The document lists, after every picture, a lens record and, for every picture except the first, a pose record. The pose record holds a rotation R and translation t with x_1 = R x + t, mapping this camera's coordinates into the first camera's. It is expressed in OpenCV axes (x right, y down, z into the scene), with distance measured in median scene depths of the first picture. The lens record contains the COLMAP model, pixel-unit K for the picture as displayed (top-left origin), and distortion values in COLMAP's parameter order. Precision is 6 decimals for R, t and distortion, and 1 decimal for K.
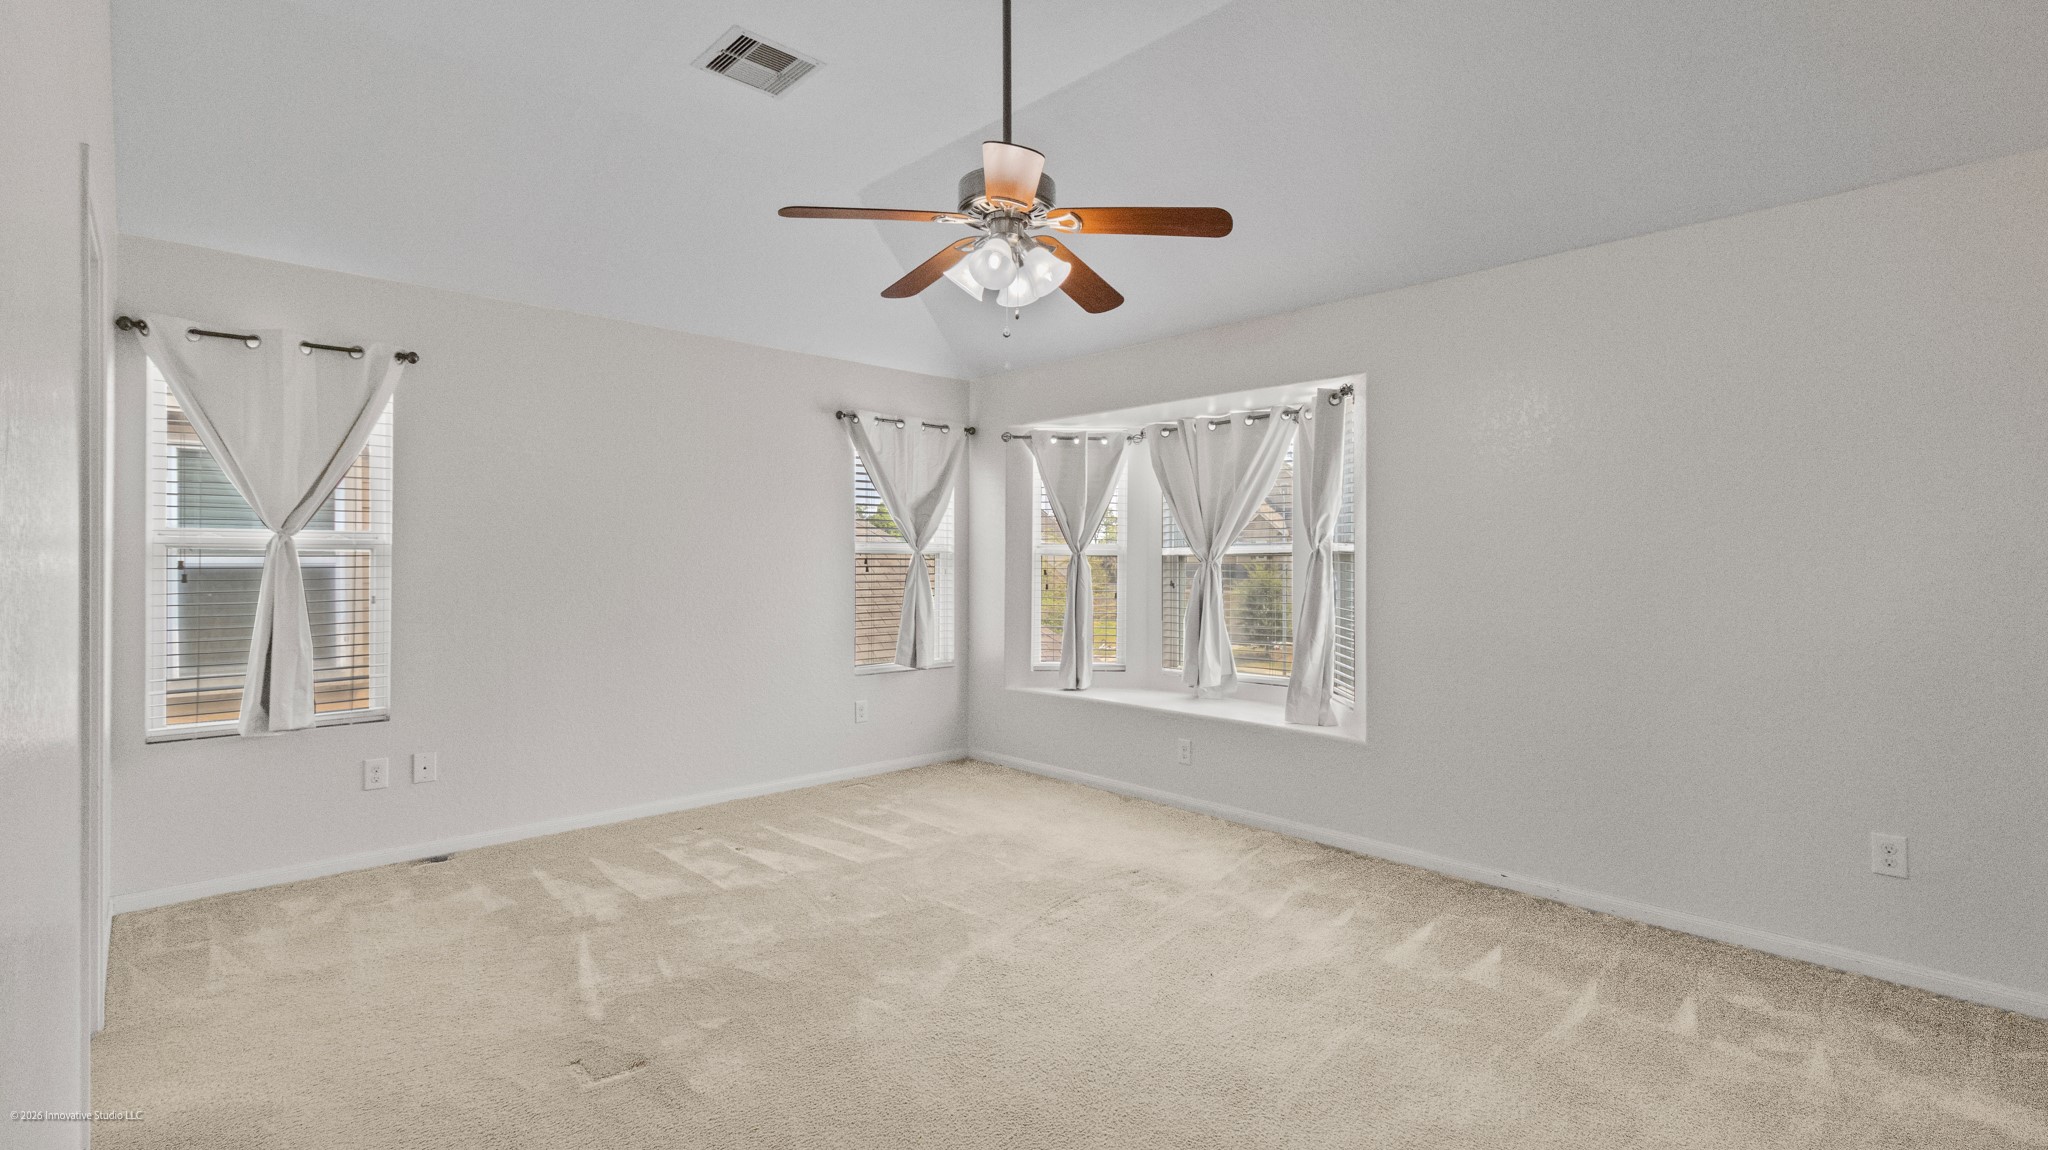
lens RADIAL K [[941.6, 0, 1029.1], [0, 941.6, 564.0], [0, 0, 1]] dist [0.002107, -0.000056]
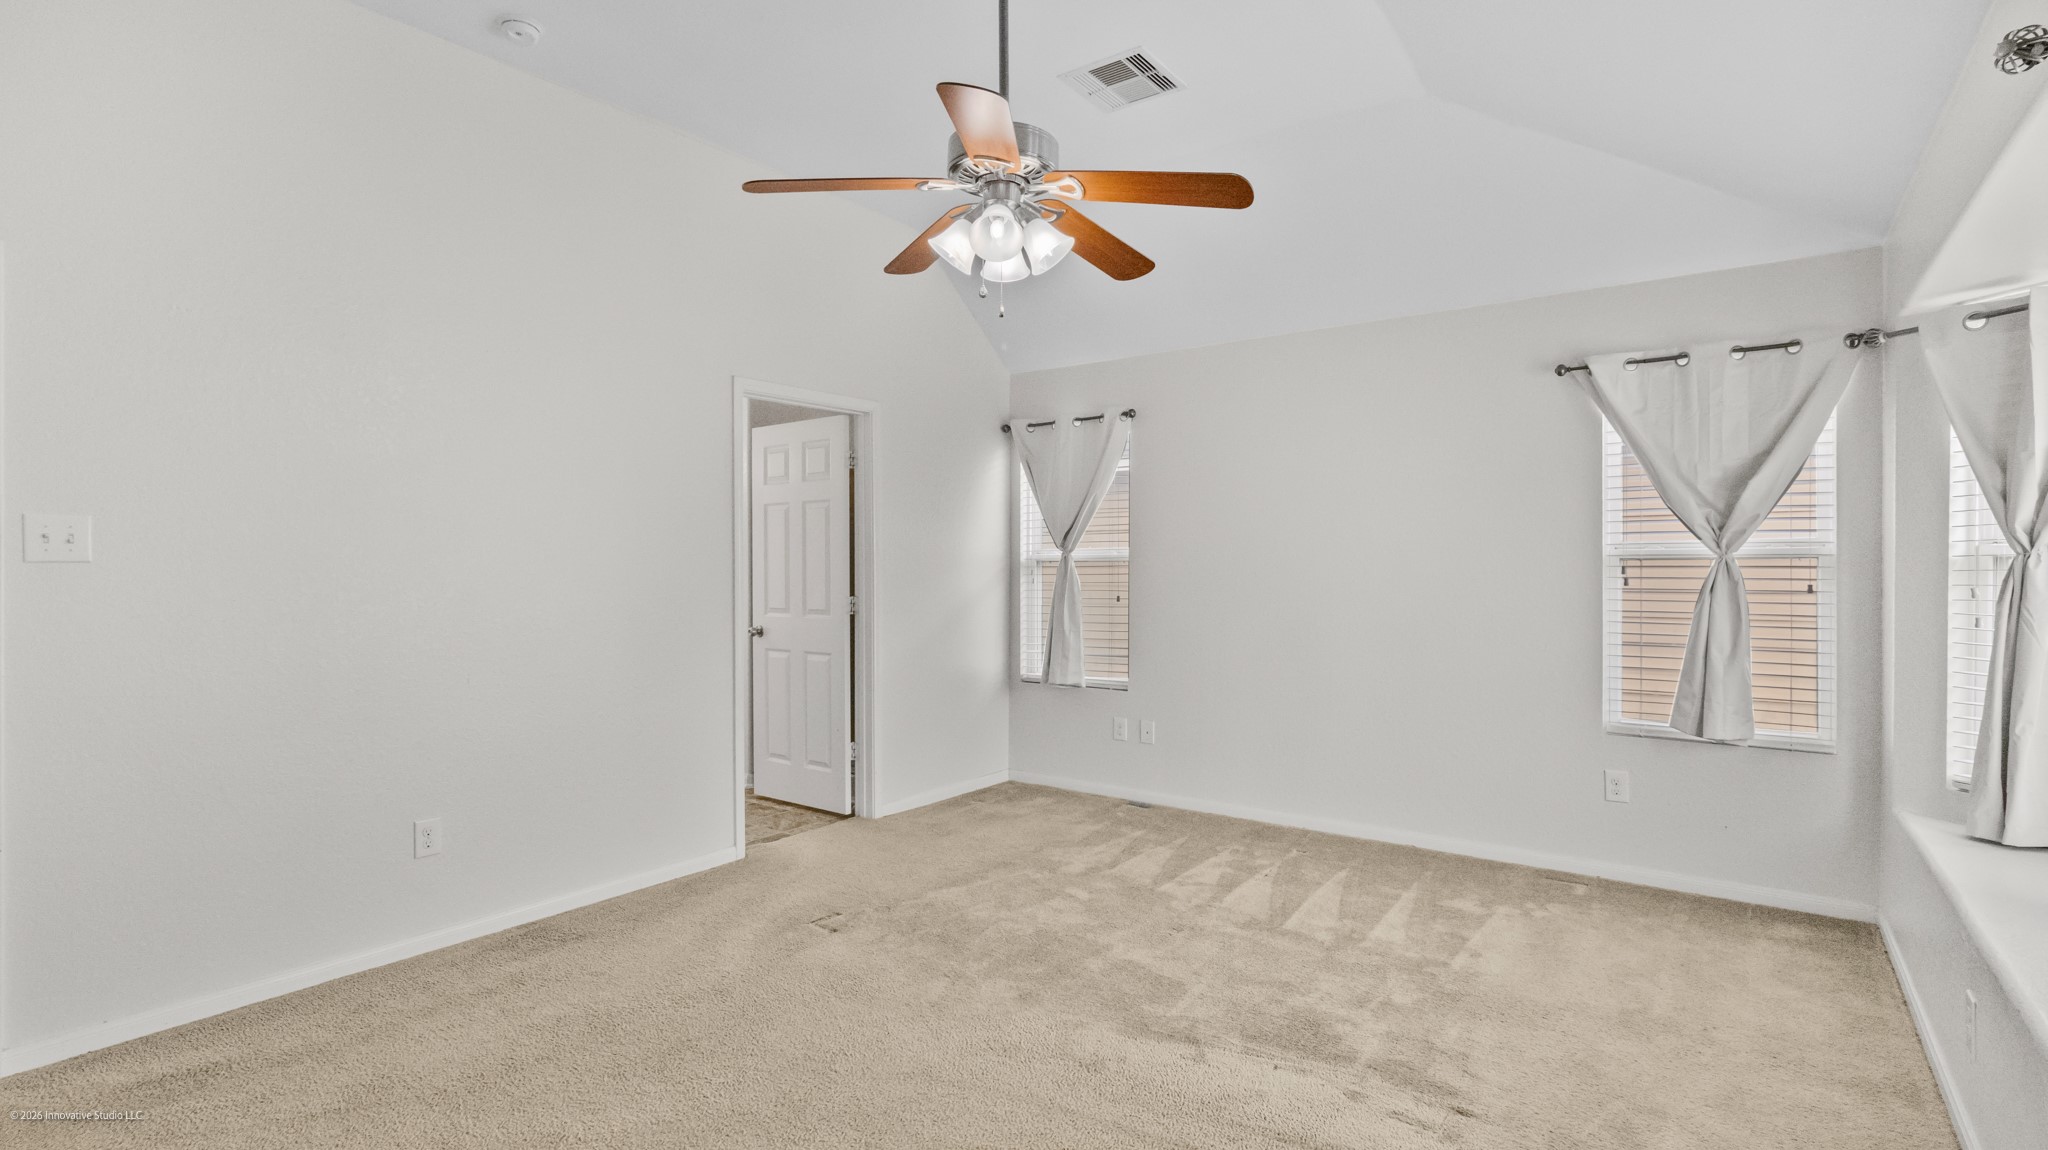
lens RADIAL K [[969.7, 0, 1026.0], [0, 969.7, 575.3], [0, 0, 1]] dist [0.000470, -0.000456]
pose [[0.171918, 0.004663, -0.985100, 0.543494], [-0.003471, 0.999985, 0.004128, -0.000886], [0.985105, 0.002710, 0.171931, 0.535741]]
